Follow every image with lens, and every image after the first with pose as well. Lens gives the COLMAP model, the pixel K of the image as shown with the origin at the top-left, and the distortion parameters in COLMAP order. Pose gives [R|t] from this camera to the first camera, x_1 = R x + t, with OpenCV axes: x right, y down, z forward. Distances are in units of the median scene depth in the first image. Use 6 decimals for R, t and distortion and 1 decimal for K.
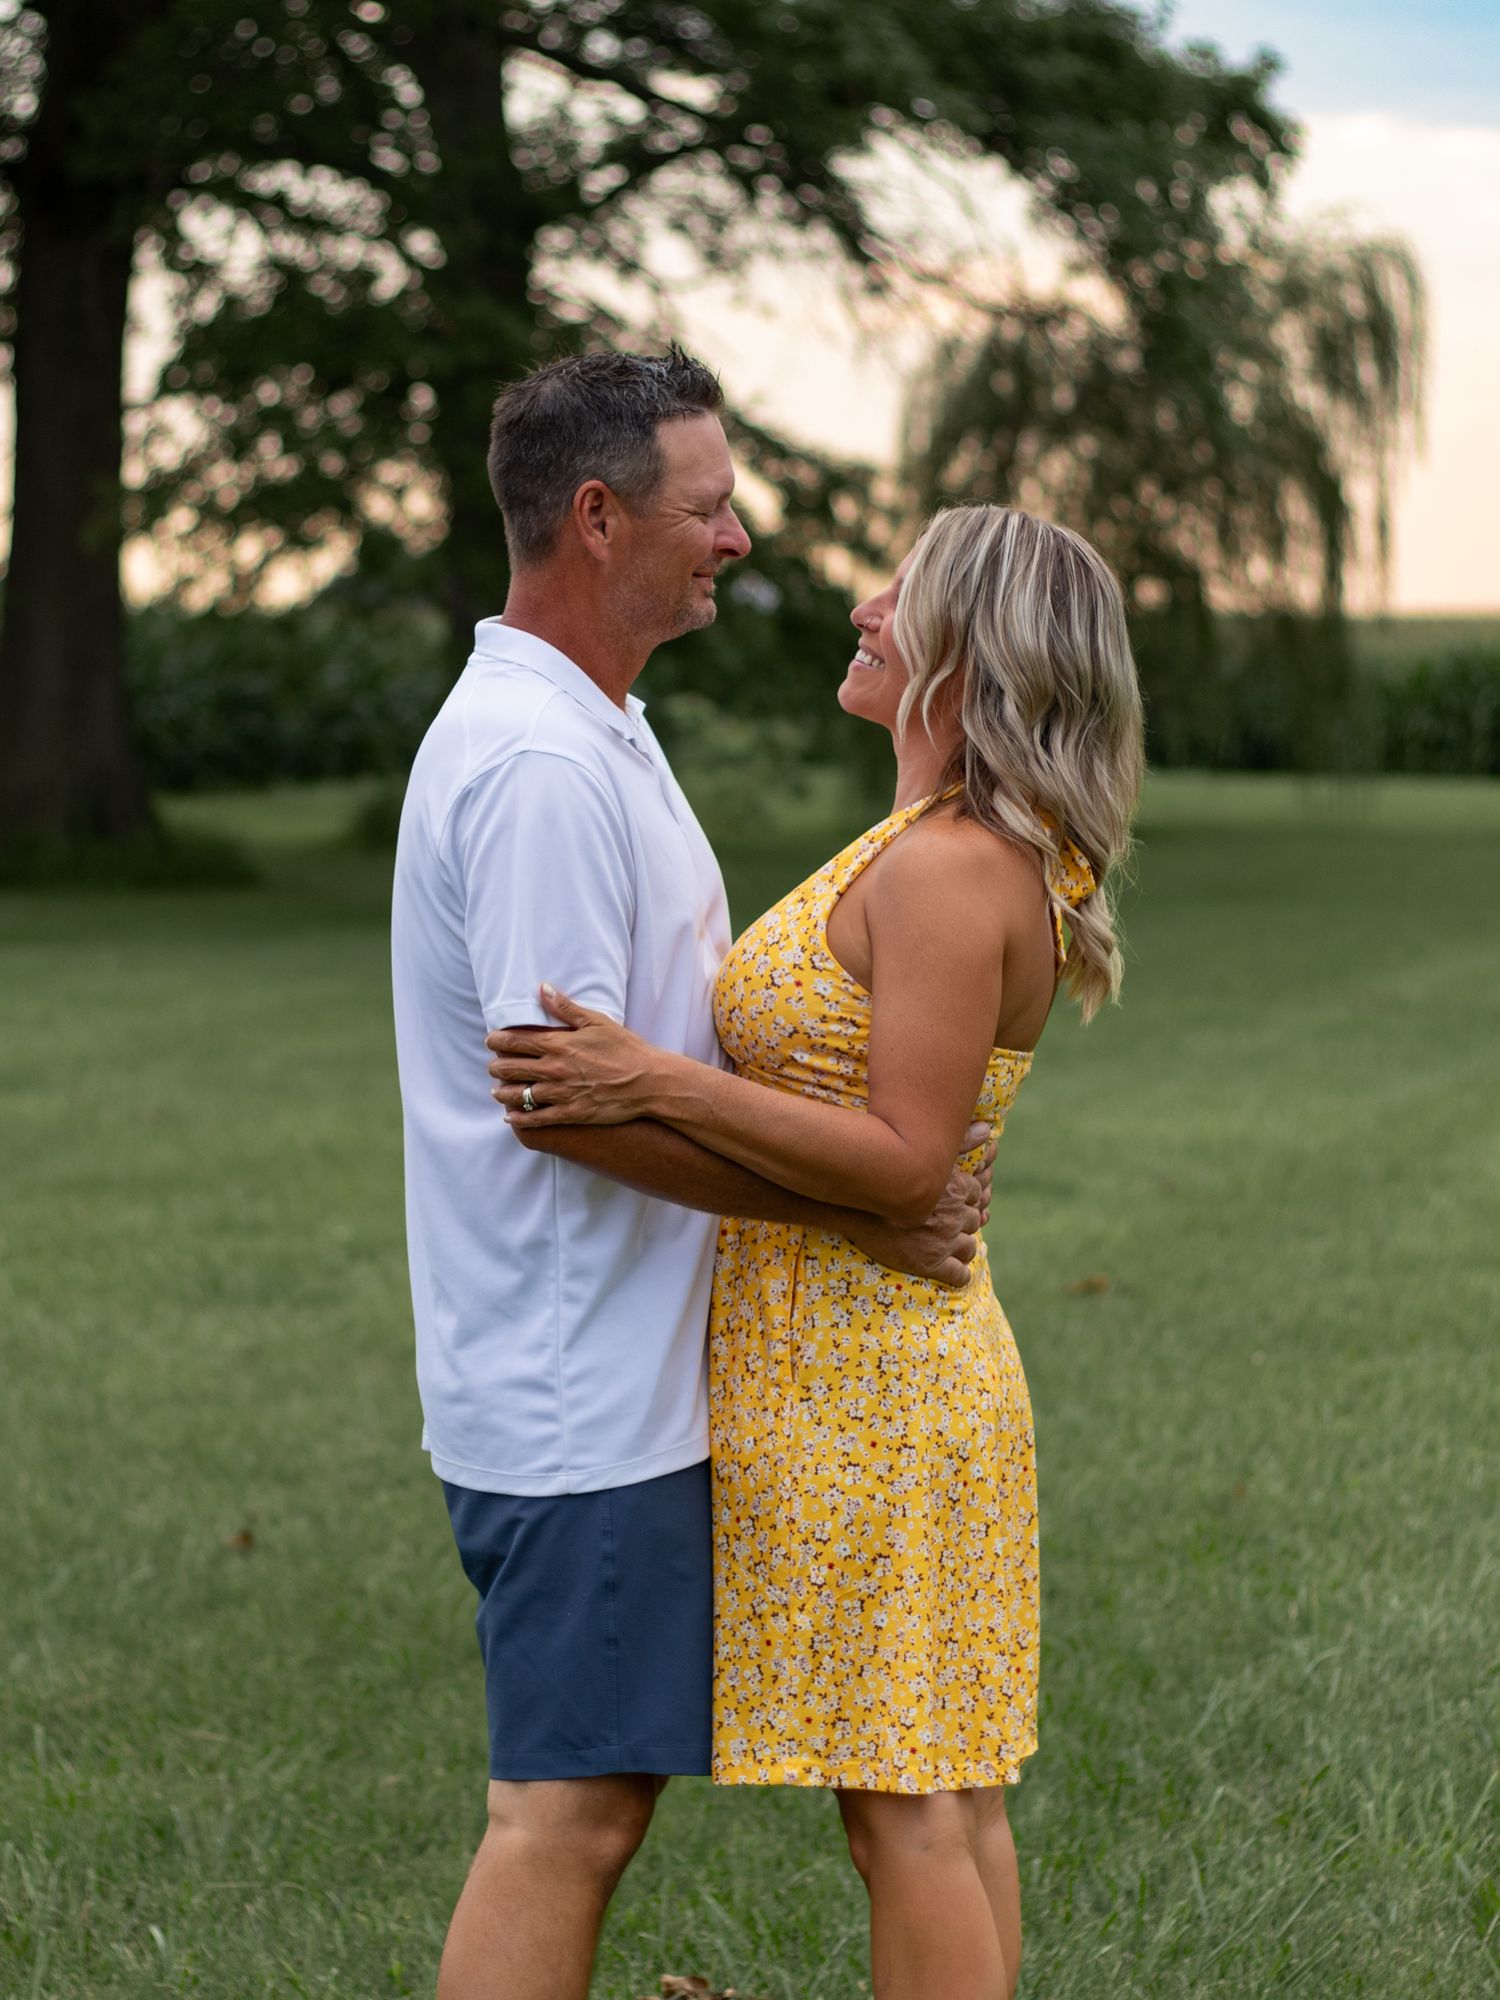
lens RADIAL K [[4701.4, 0, 742.9], [0, 4701.4, 995.9], [0, 0, 1]] dist [-0.001882, 0.000000]
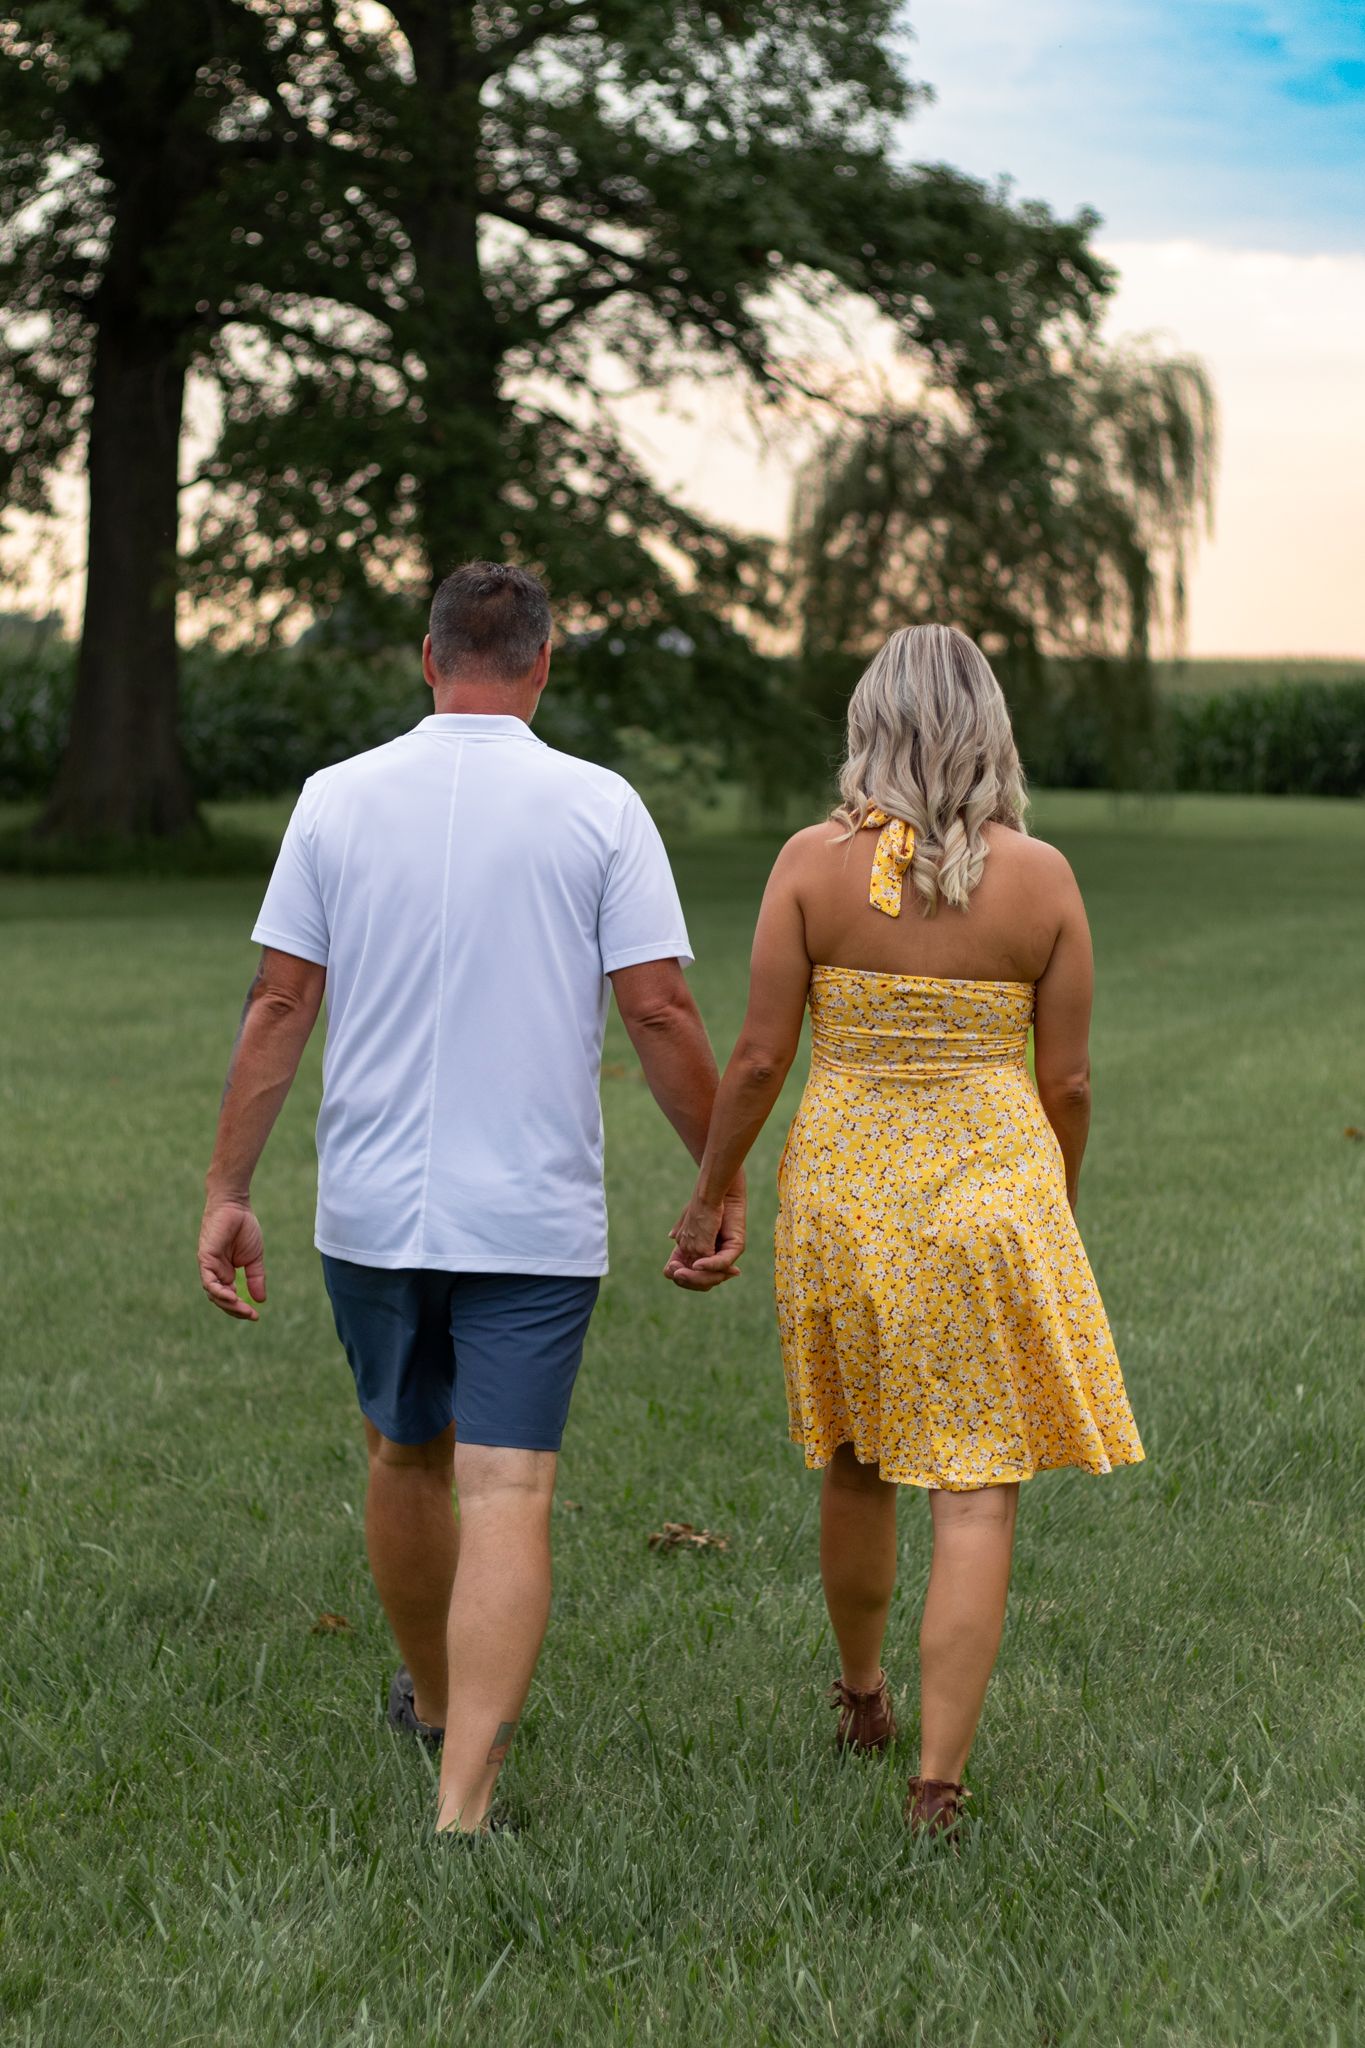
lens RADIAL K [[4936.3, 0, 687.5], [0, 4936.3, 1028.3], [0, 0, 1]] dist [0.026453, 0.000000]
pose [[0.999809, 0.005146, 0.018828, -0.018620], [-0.005174, 0.999986, 0.001444, 0.015023], [-0.018820, -0.001541, 0.999822, -0.314381]]
